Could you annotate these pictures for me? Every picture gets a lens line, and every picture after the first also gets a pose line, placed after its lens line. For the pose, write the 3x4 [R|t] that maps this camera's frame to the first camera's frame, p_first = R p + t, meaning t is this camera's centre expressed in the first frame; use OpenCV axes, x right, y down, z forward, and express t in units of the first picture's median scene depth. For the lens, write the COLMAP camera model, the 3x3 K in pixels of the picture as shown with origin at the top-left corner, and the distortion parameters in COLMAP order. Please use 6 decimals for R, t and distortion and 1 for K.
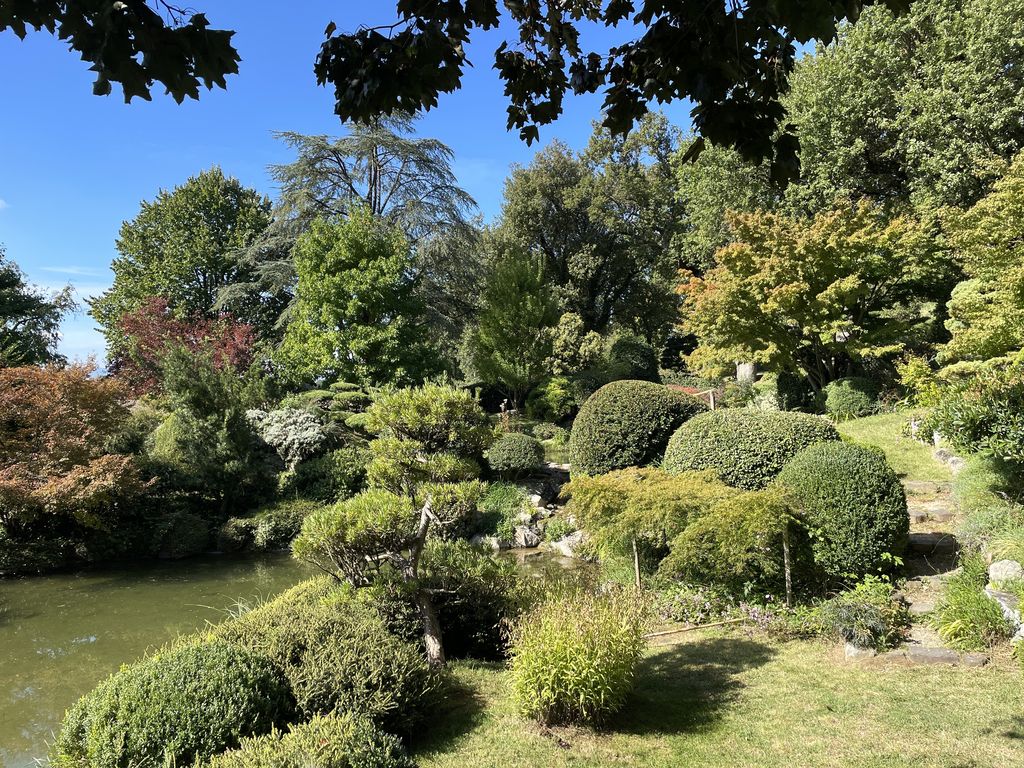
lens RADIAL K [[755.4, 0, 512.0], [0, 755.4, 384.0], [0, 0, 1]] dist [-0.003471, -0.001355]
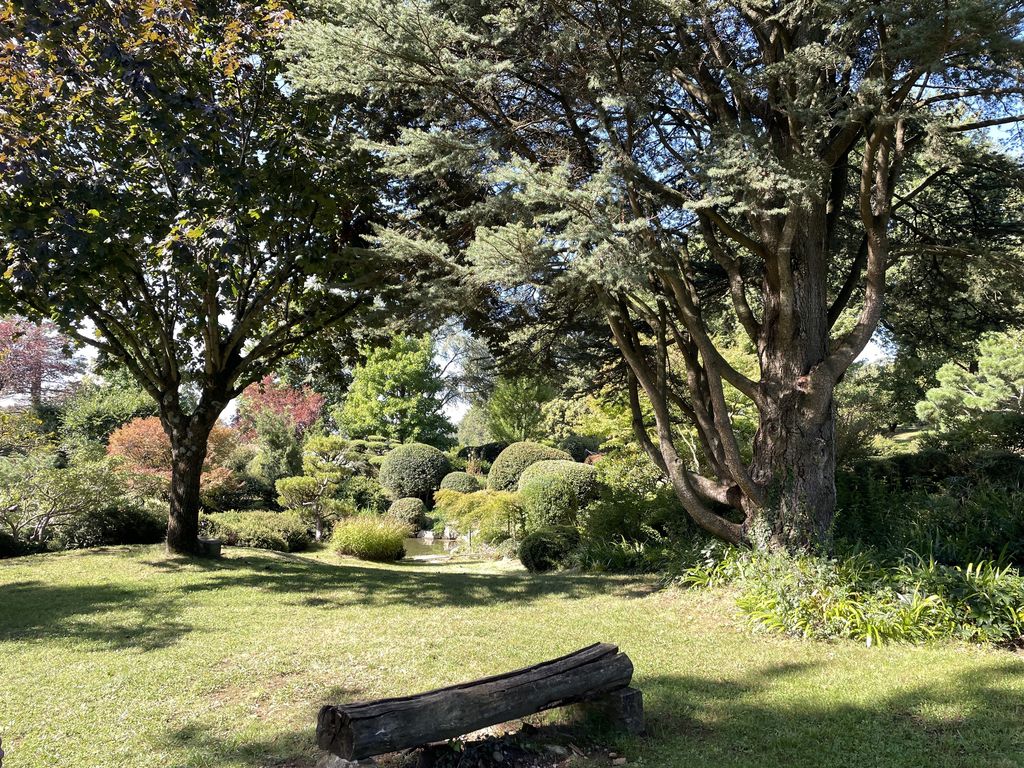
lens RADIAL K [[755.4, 0, 512.0], [0, 755.4, 384.0], [0, 0, 1]] dist [-0.003471, -0.001355]
pose [[0.985782, 0.035490, -0.164239, 0.273405], [-0.048757, 0.995802, -0.077464, -0.000857], [0.160801, 0.084370, 0.983374, -0.424149]]
